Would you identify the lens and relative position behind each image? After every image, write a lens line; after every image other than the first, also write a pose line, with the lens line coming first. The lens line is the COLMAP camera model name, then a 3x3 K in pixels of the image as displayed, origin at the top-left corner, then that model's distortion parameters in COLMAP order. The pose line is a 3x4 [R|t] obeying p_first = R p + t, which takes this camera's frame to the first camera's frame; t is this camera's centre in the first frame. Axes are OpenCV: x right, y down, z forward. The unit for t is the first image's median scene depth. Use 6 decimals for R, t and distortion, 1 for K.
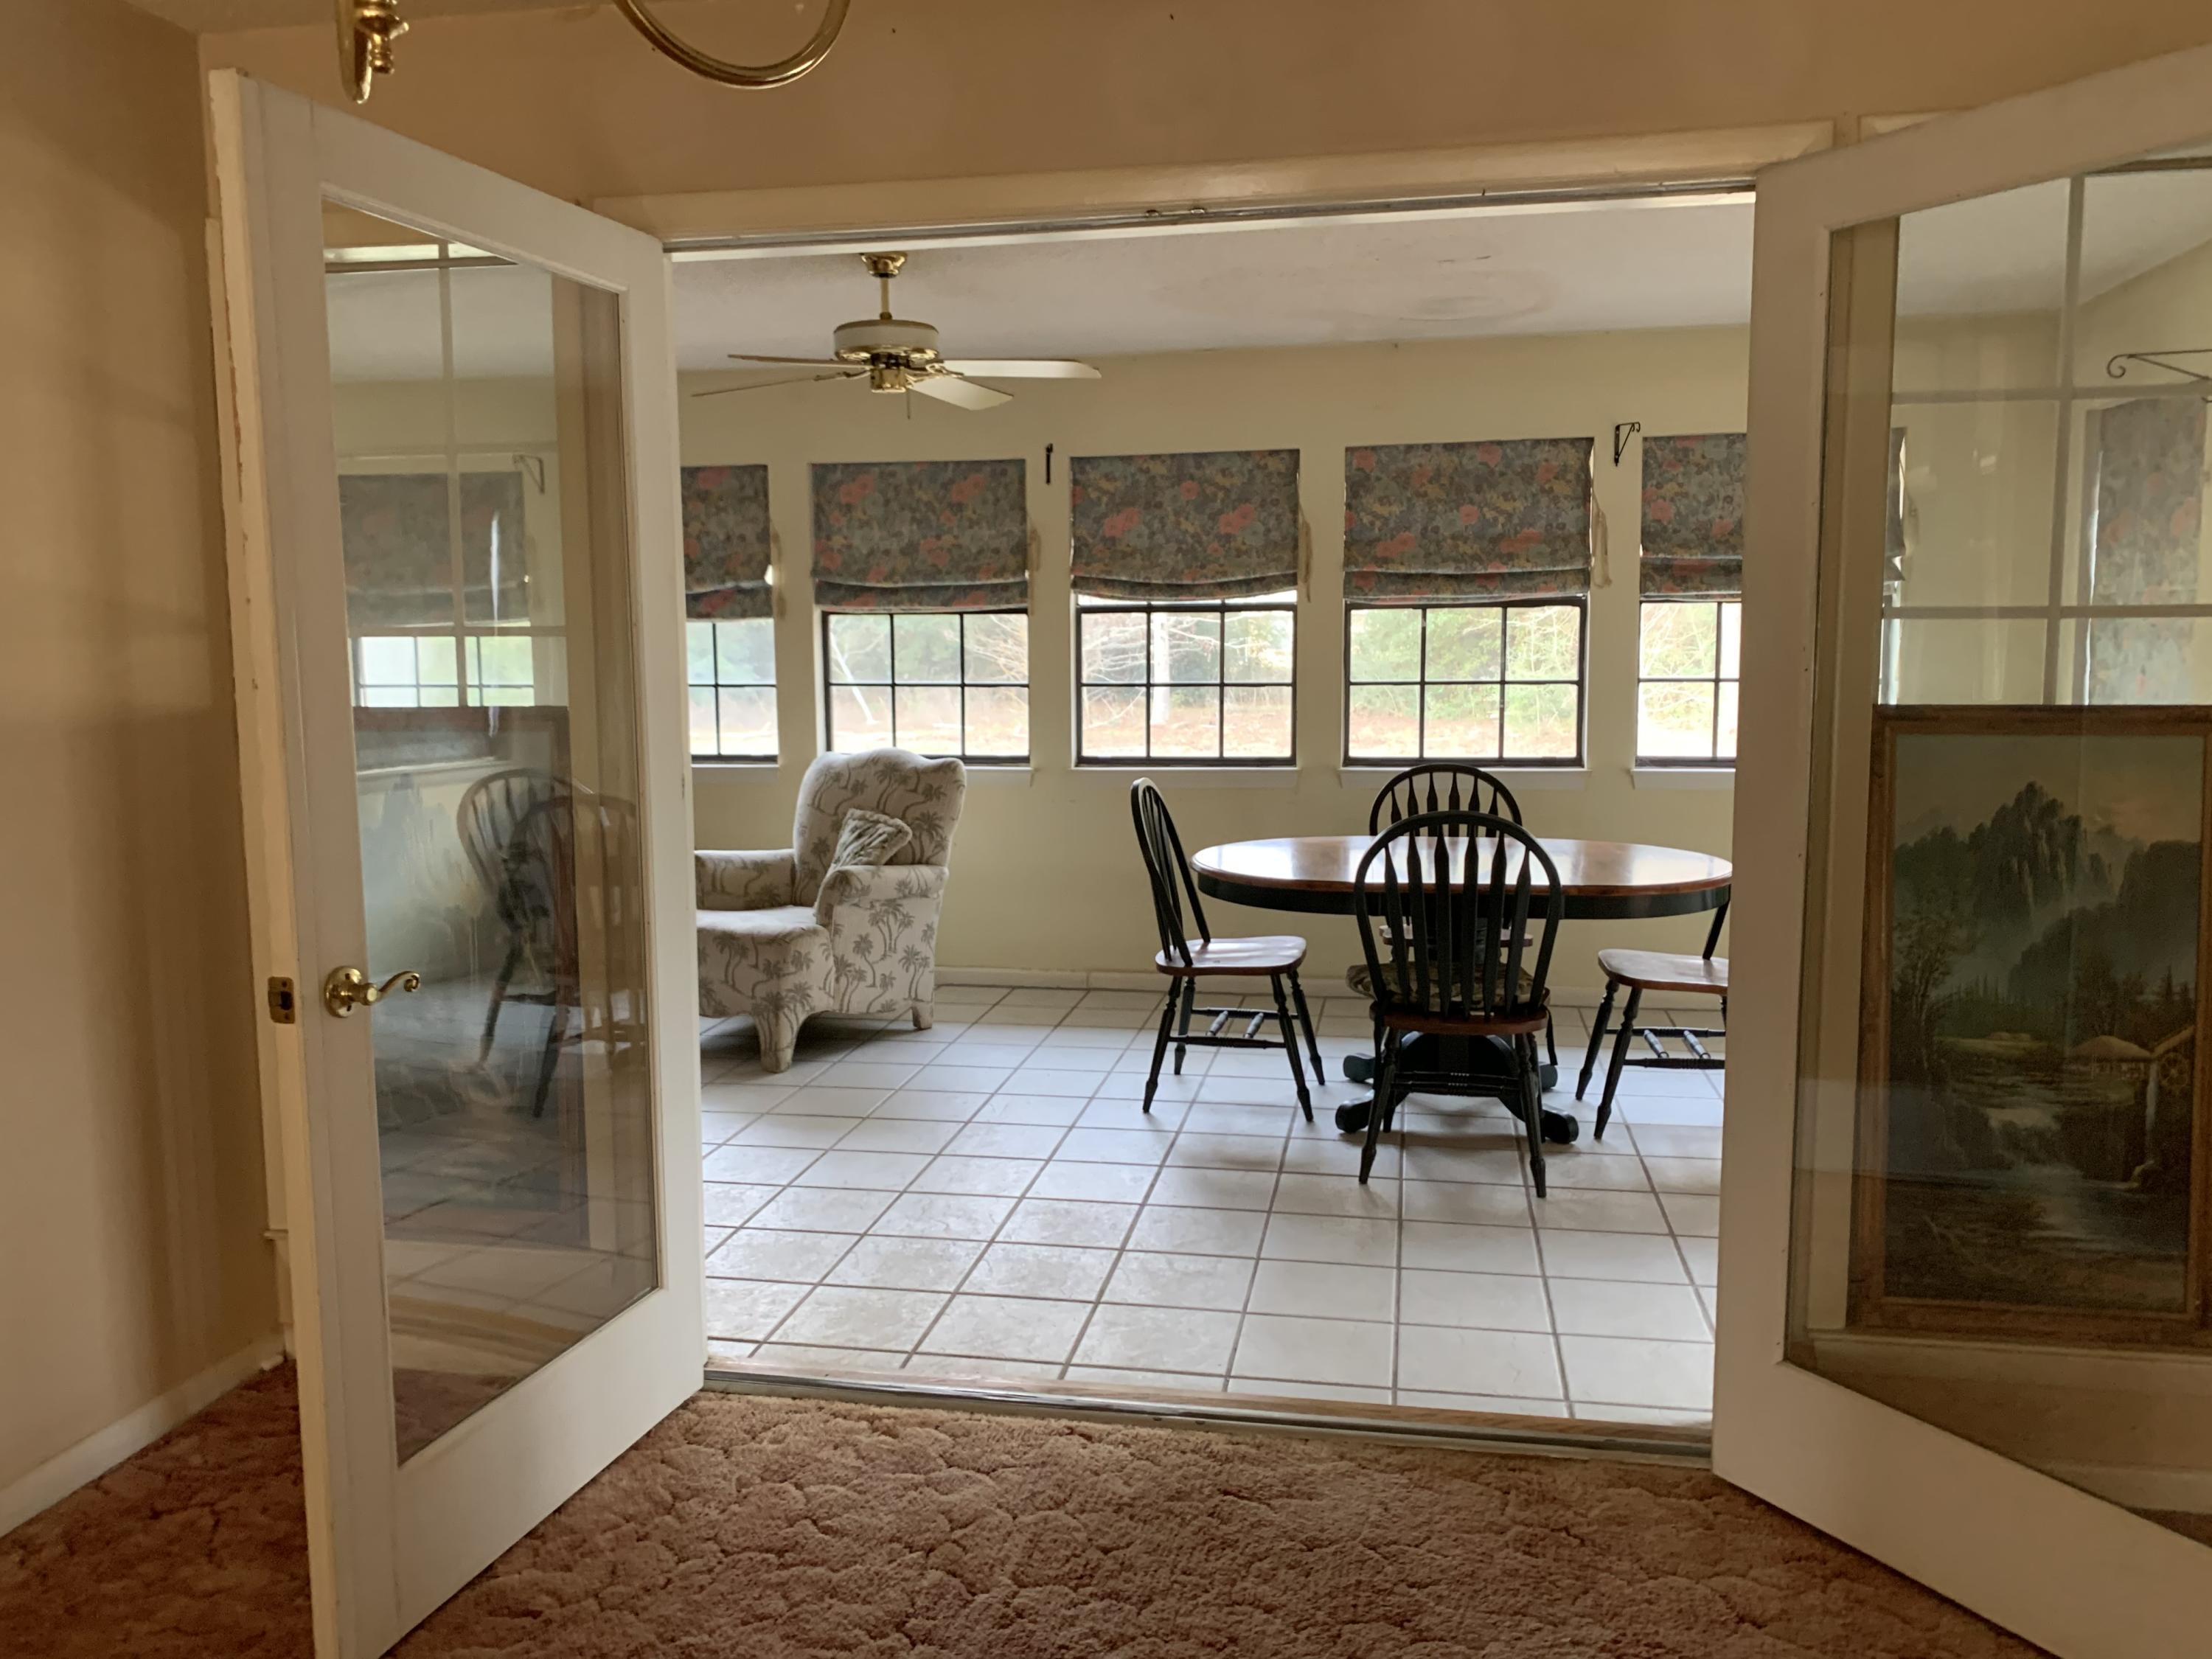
lens RADIAL K [[1709.3, 0, 1082.0], [0, 1709.3, 823.6], [0, 0, 1]] dist [0.038914, -0.057721]
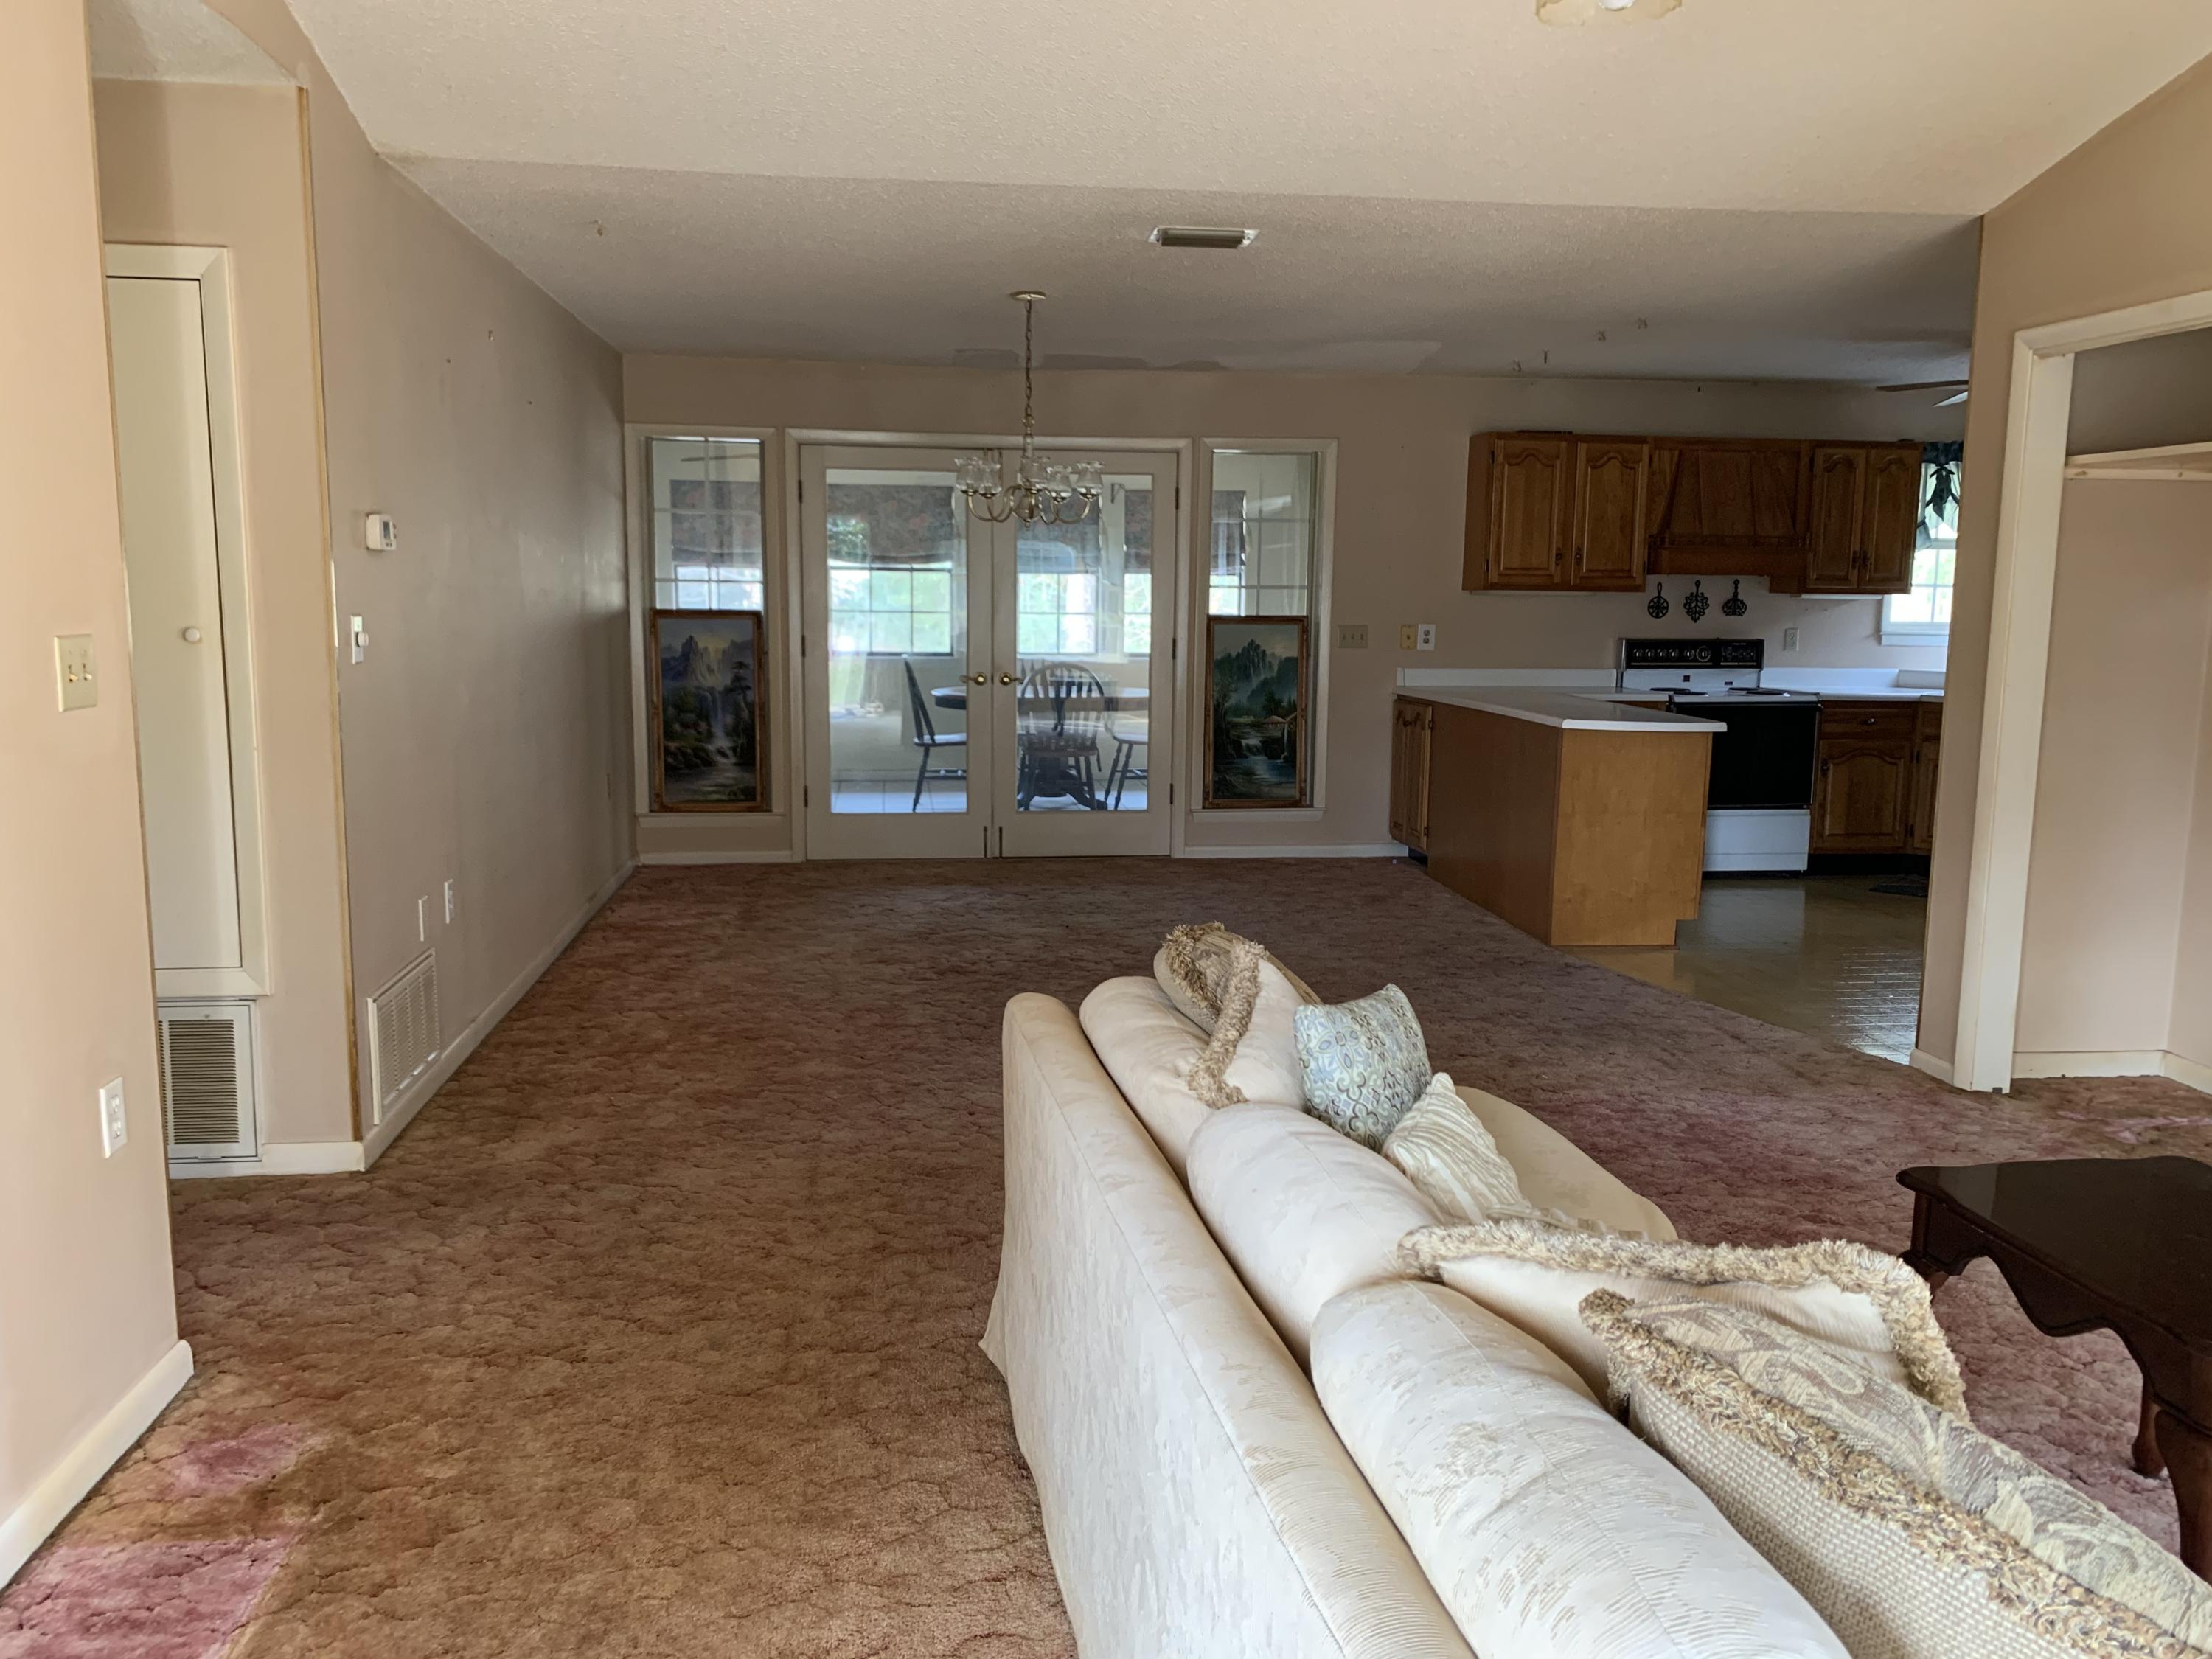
lens RADIAL K [[1690.9, 0, 1114.7], [0, 1690.9, 828.6], [0, 0, 1]] dist [0.132477, -0.377917]
pose [[0.947312, -0.026092, 0.319248, -0.460514], [0.014743, 0.999172, 0.037916, 0.131063], [-0.319973, -0.031212, 0.946912, -1.239718]]
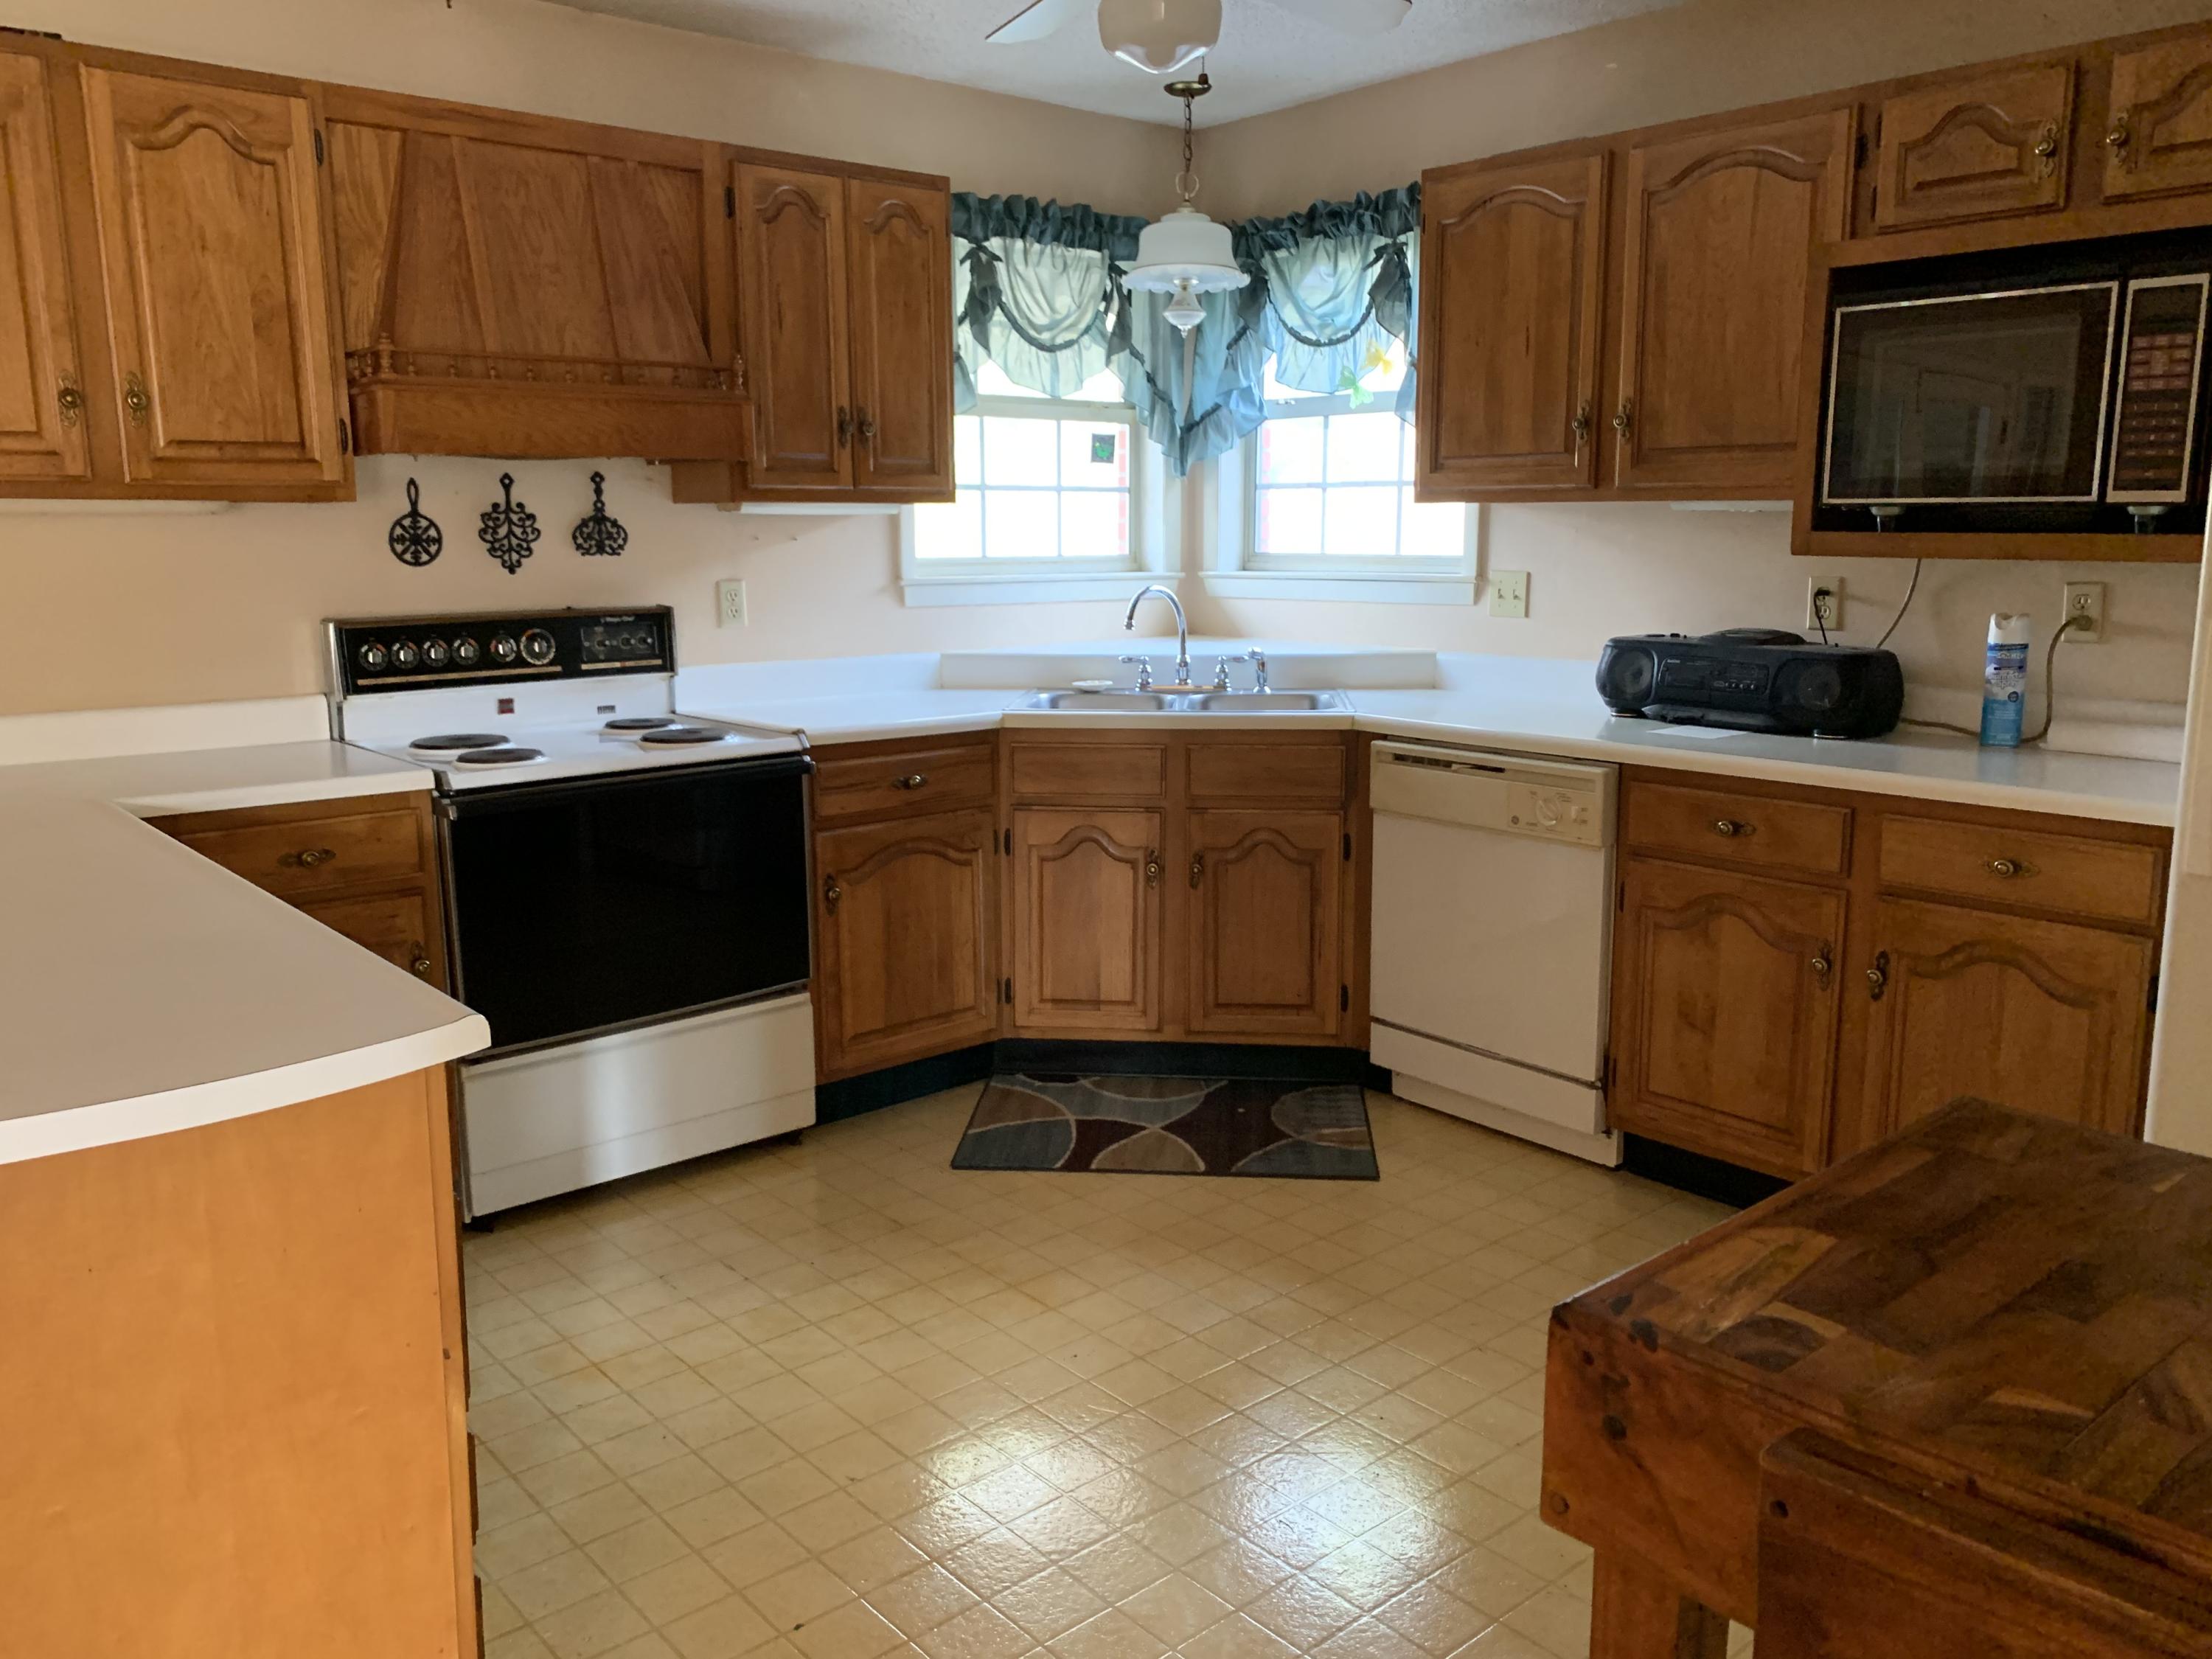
lens RADIAL K [[1701.6, 0, 1097.6], [0, 1701.6, 823.2], [0, 0, 1]] dist [0.039693, -0.086610]
pose [[0.621066, -0.132809, 0.772424, 0.355695], [0.087170, 0.991129, 0.100323, 0.036884], [-0.778895, 0.005025, 0.627134, -0.292802]]
